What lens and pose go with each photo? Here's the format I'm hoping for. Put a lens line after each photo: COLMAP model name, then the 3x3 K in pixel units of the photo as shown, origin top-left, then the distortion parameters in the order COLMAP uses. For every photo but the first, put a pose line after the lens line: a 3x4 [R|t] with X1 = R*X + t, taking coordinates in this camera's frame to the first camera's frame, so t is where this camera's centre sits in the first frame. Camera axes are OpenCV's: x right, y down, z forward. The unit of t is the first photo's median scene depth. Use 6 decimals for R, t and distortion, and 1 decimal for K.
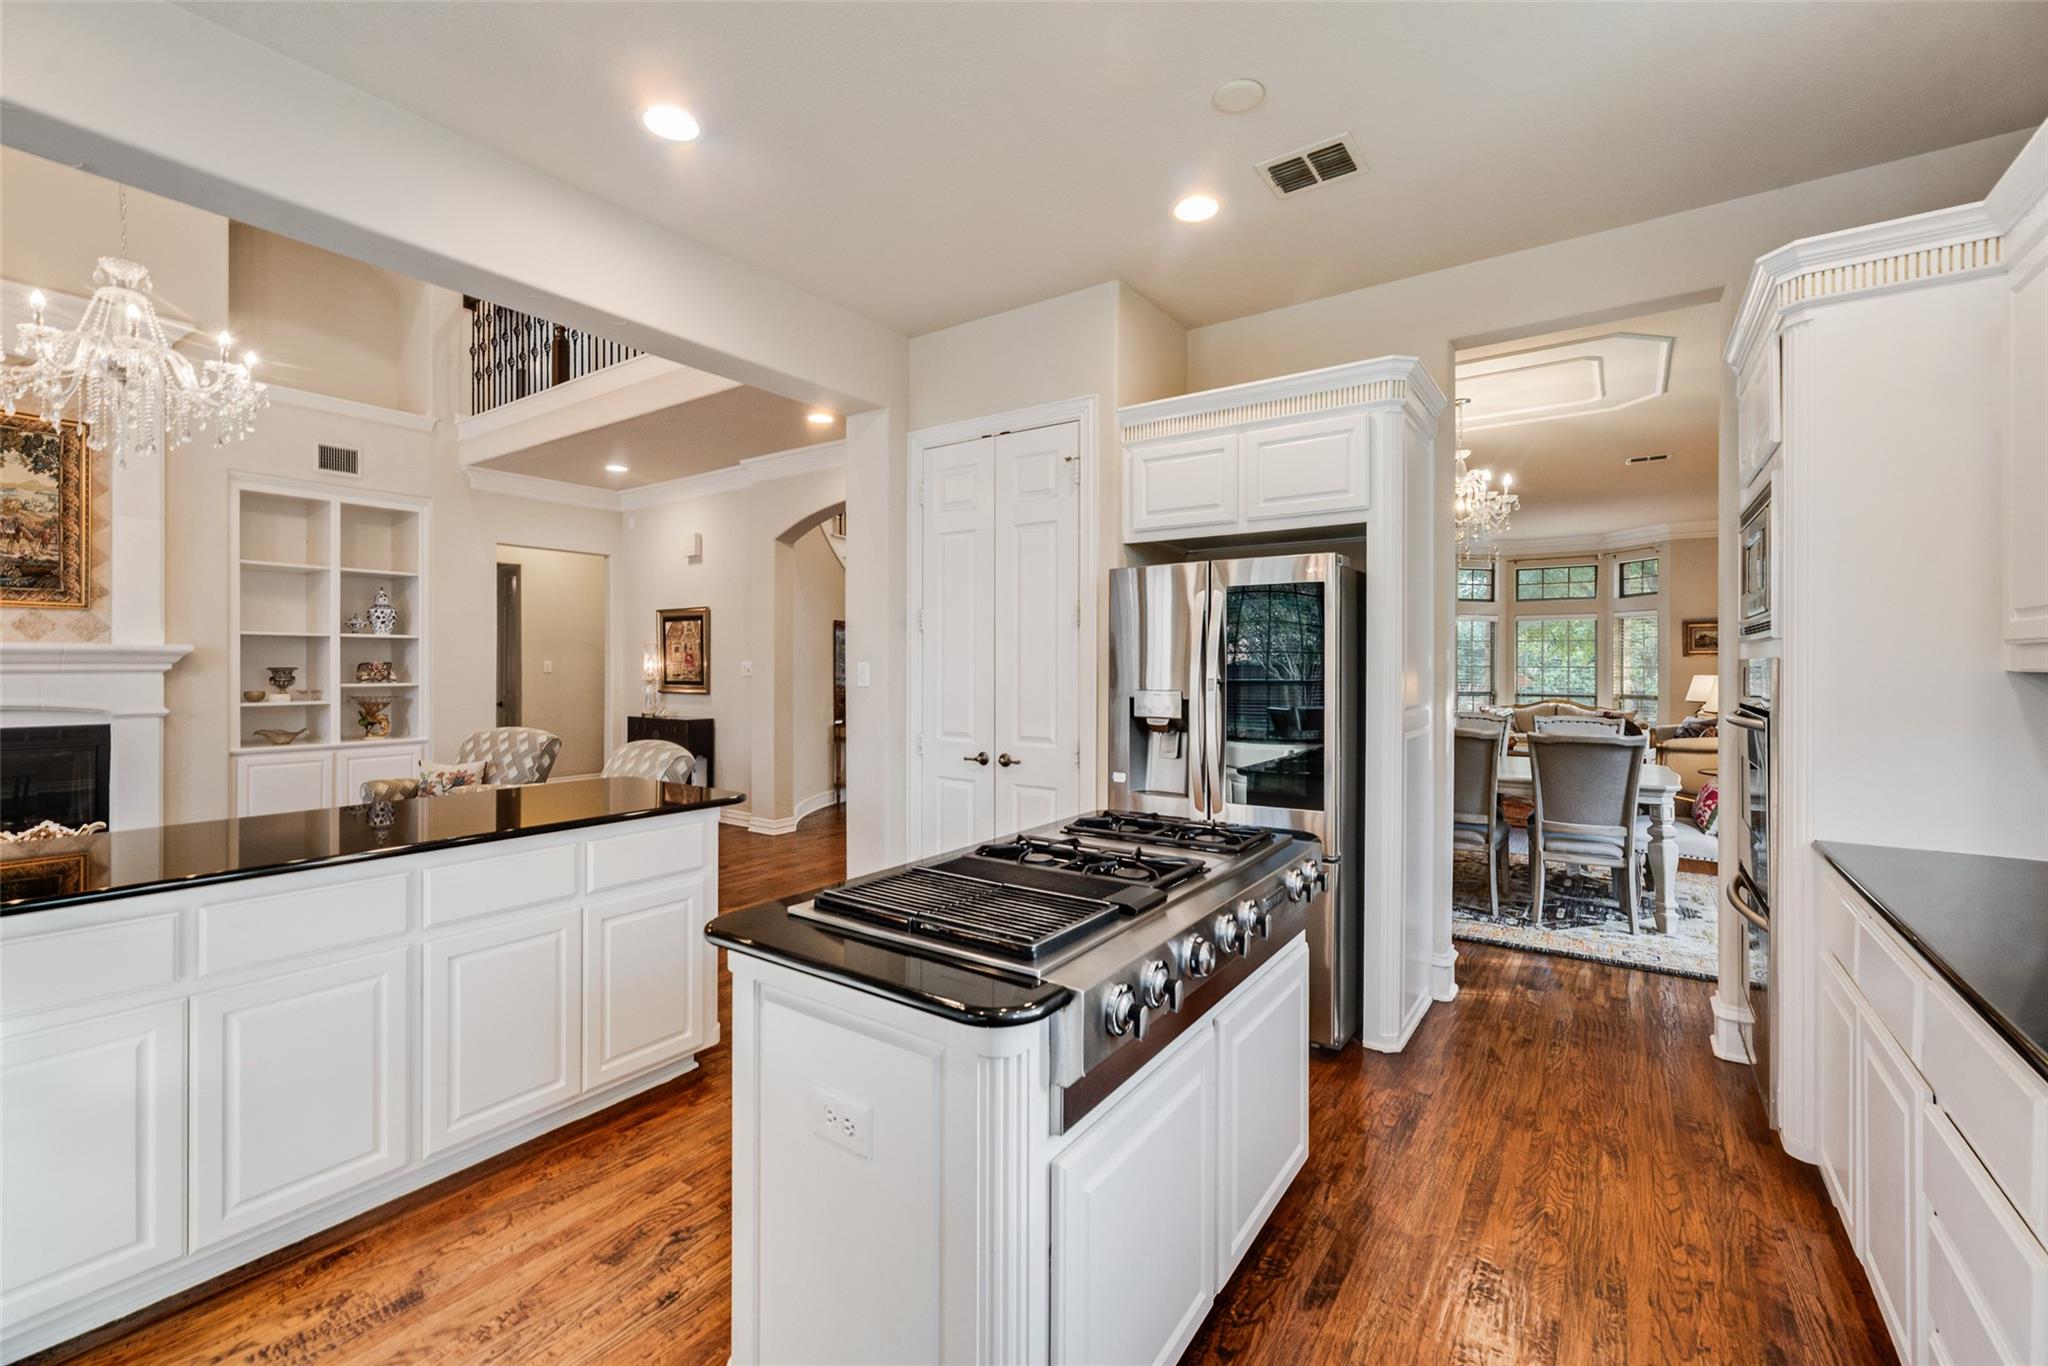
lens RADIAL K [[841.9, 0, 1025.4], [0, 841.9, 669.4], [0, 0, 1]] dist [-0.002805, -0.000345]
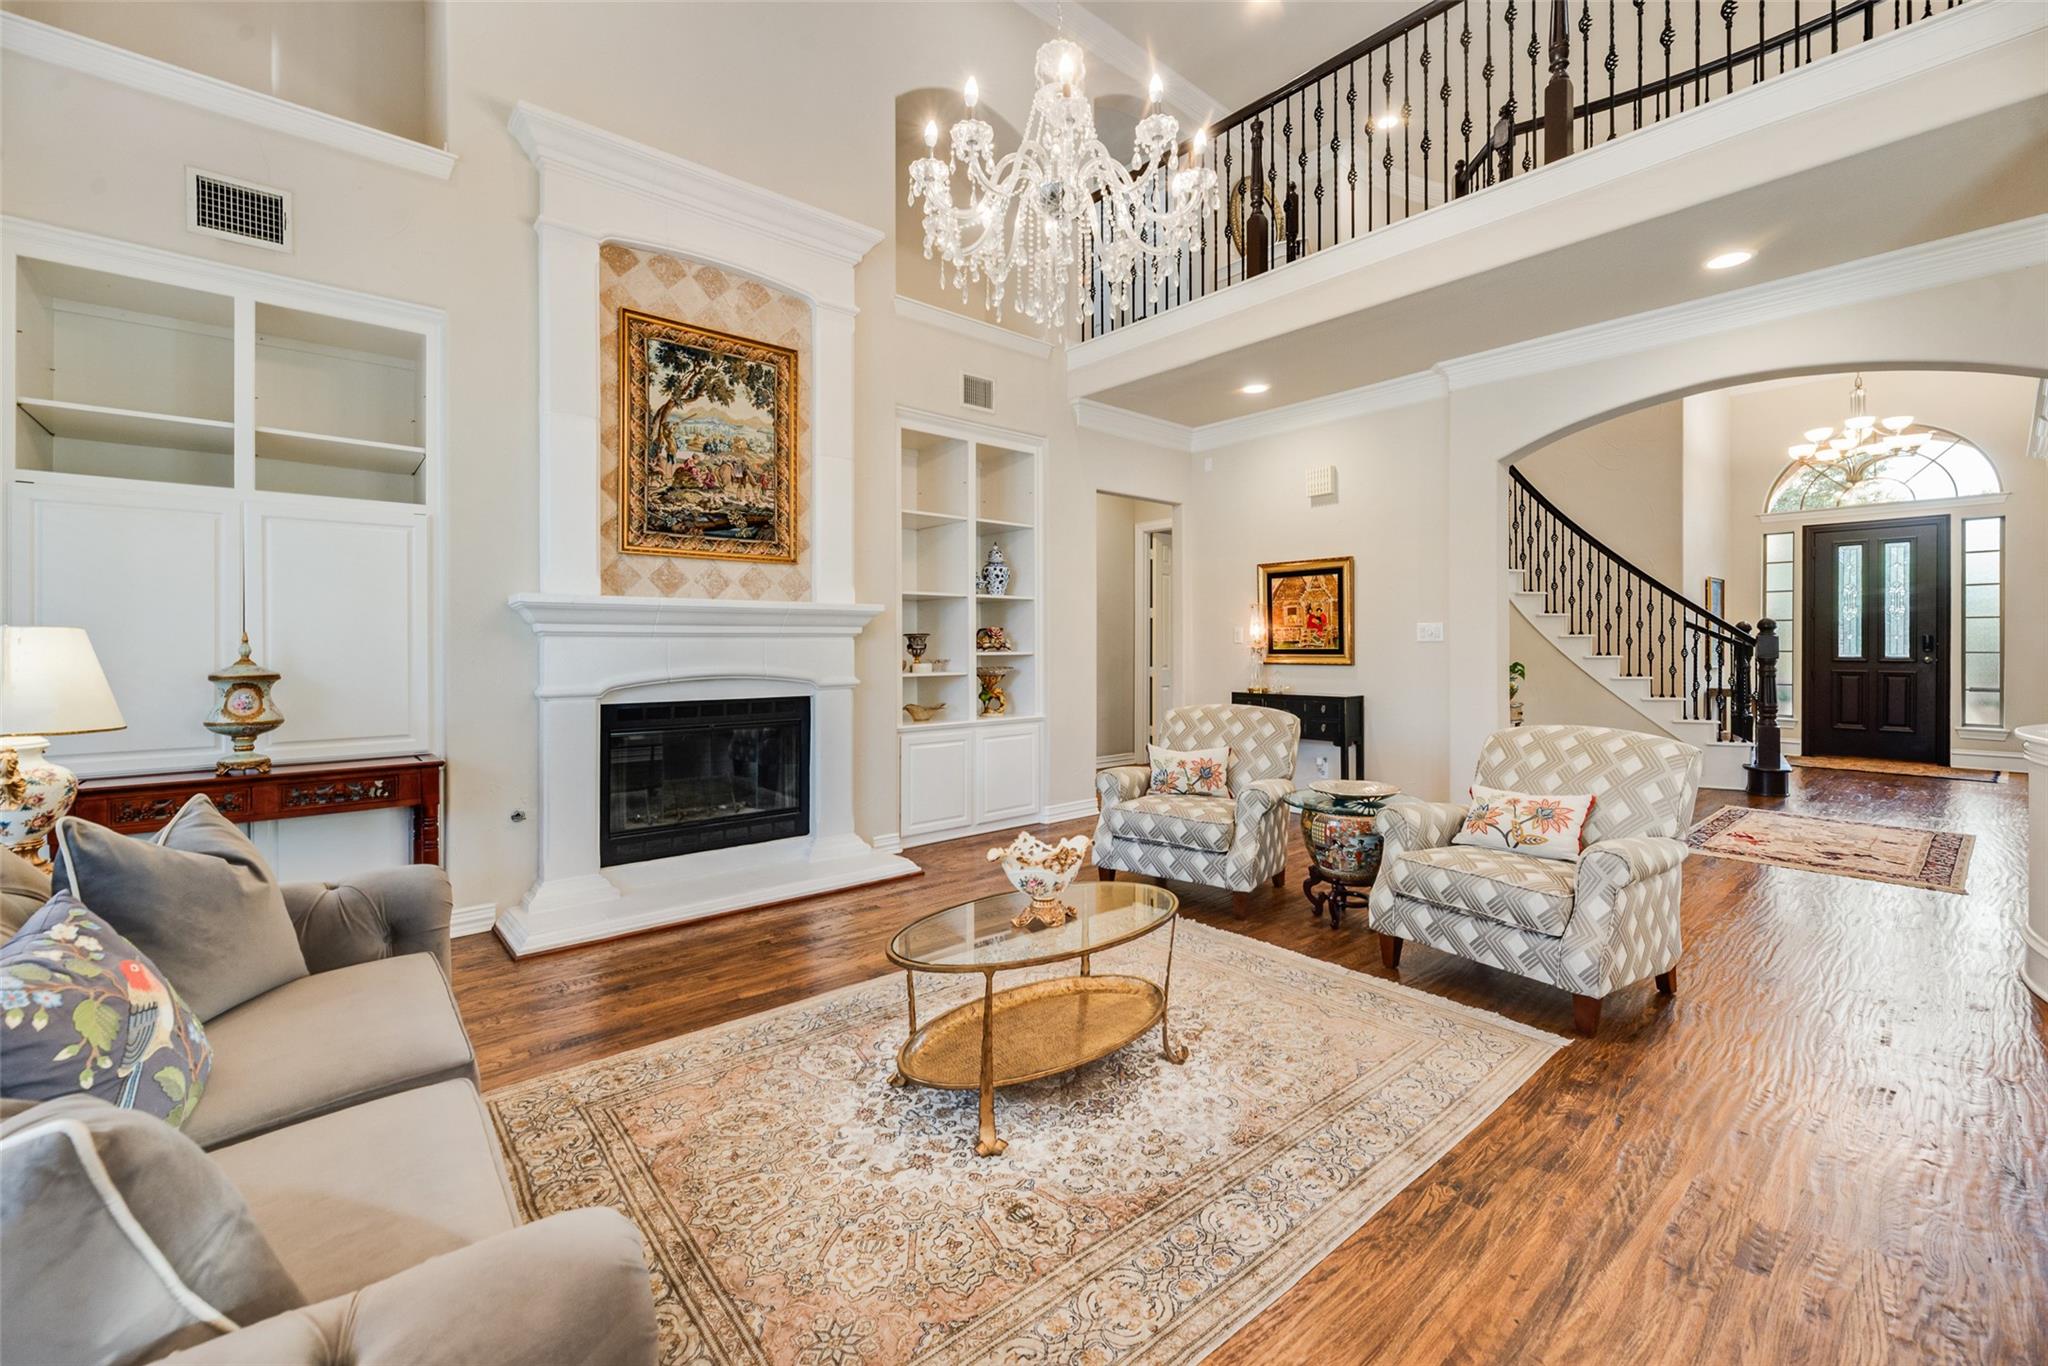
lens RADIAL K [[841.9, 0, 1040.6], [0, 841.9, 646.1], [0, 0, 1]] dist [-0.002805, -0.000345]
pose [[0.971812, -0.003752, -0.235728, -0.598641], [0.003303, 0.999992, -0.002300, 0.015114], [0.235735, 0.001456, 0.971816, 0.187224]]
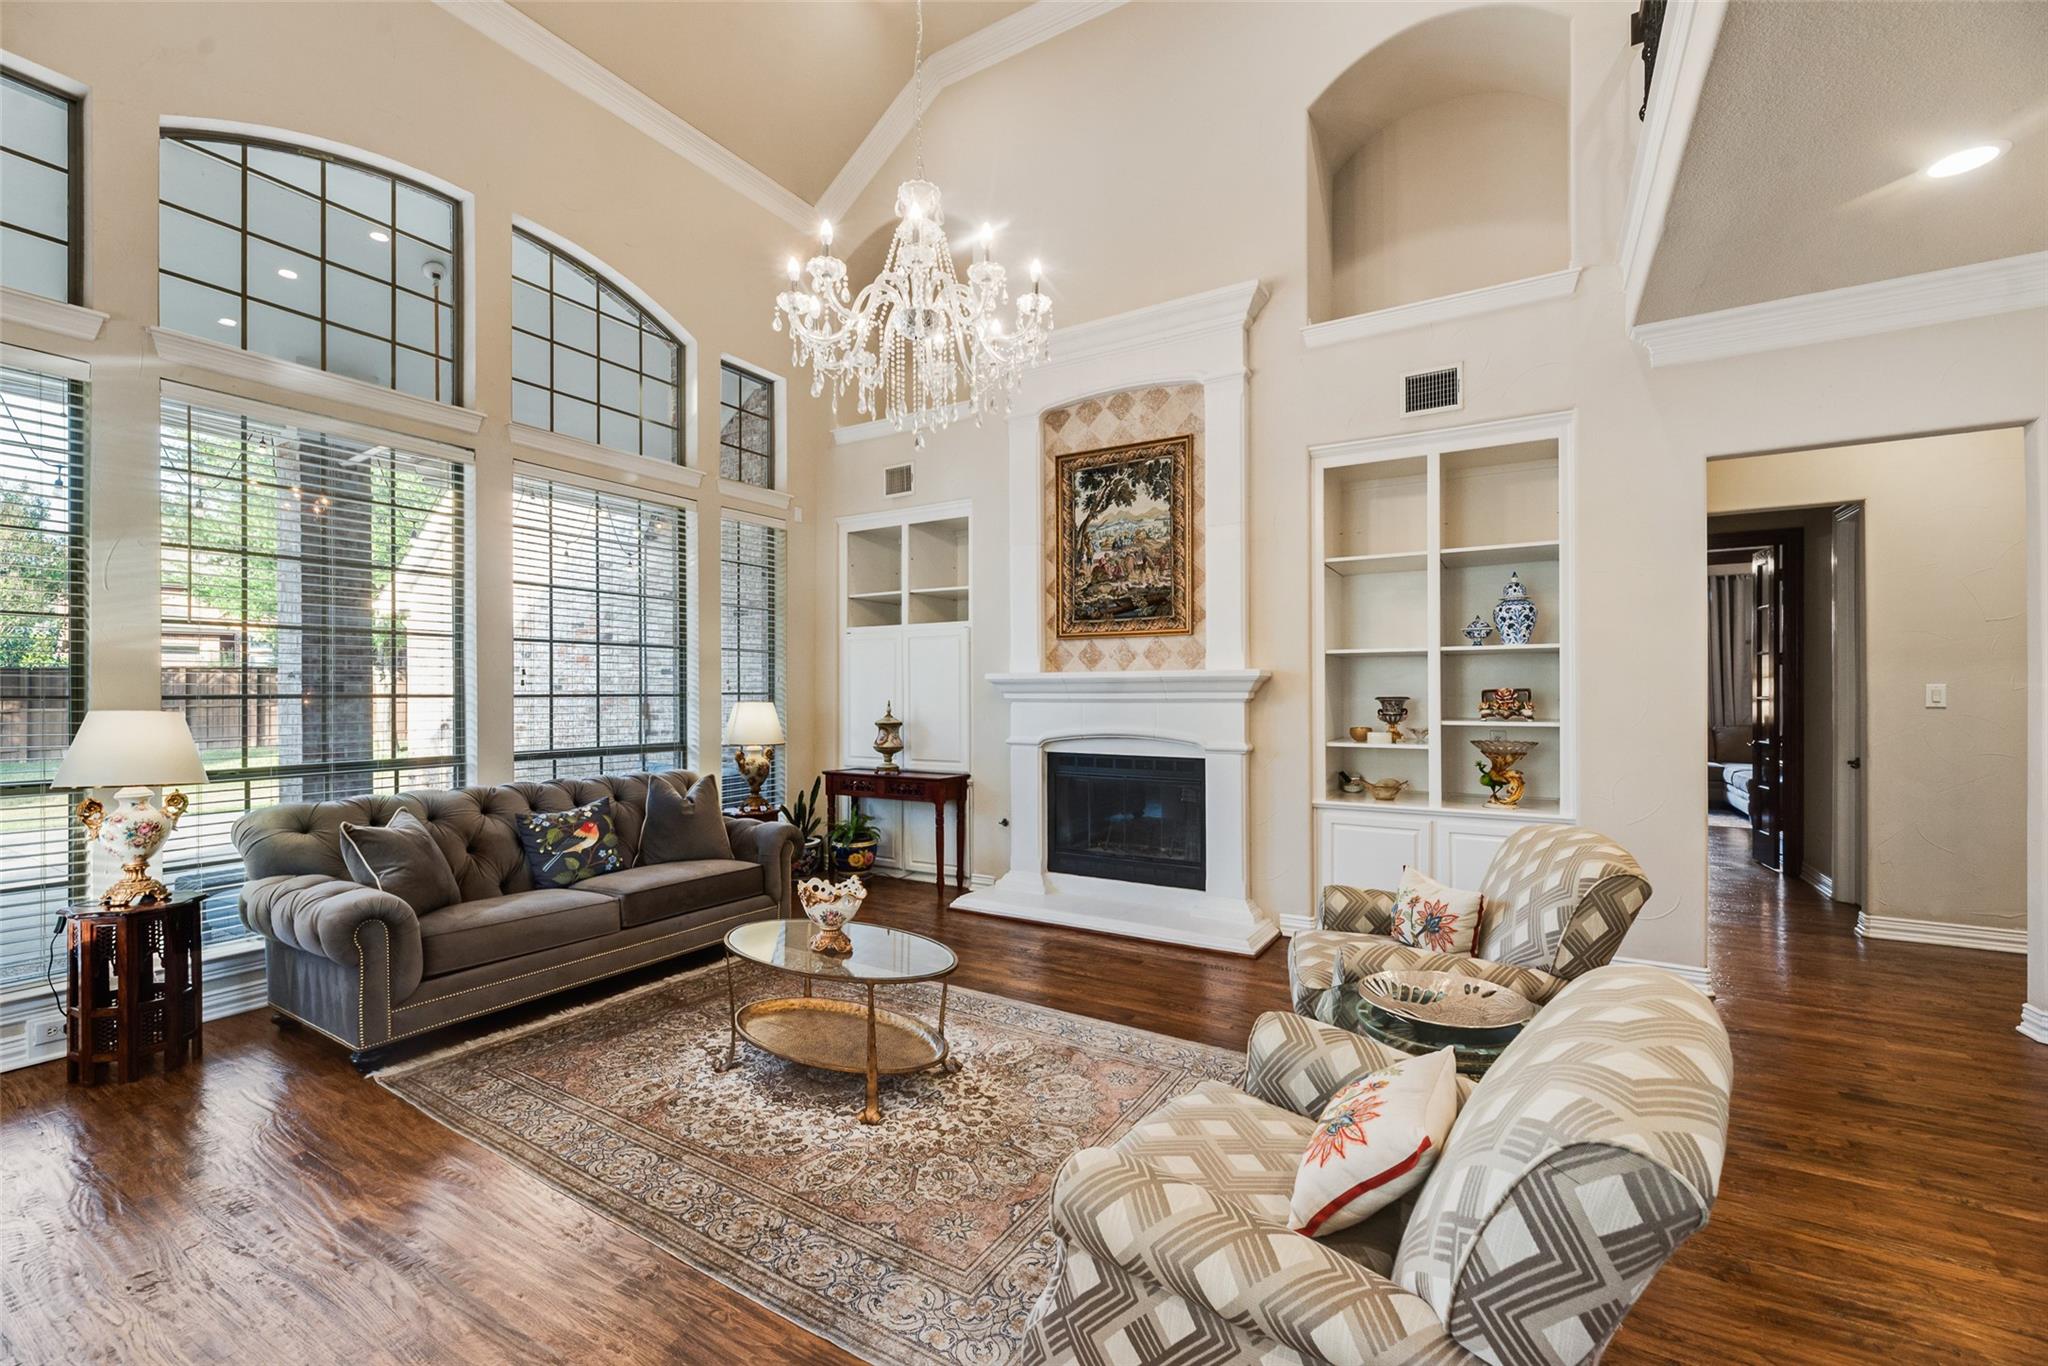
lens RADIAL K [[841.9, 0, 1017.8], [0, 841.9, 694.1], [0, 0, 1]] dist [-0.002805, -0.000345]
pose [[0.072558, -0.001578, -0.997363, -0.176272], [-0.001935, 0.999997, -0.001723, -0.002500], [0.997362, 0.002055, 0.072554, 0.667902]]
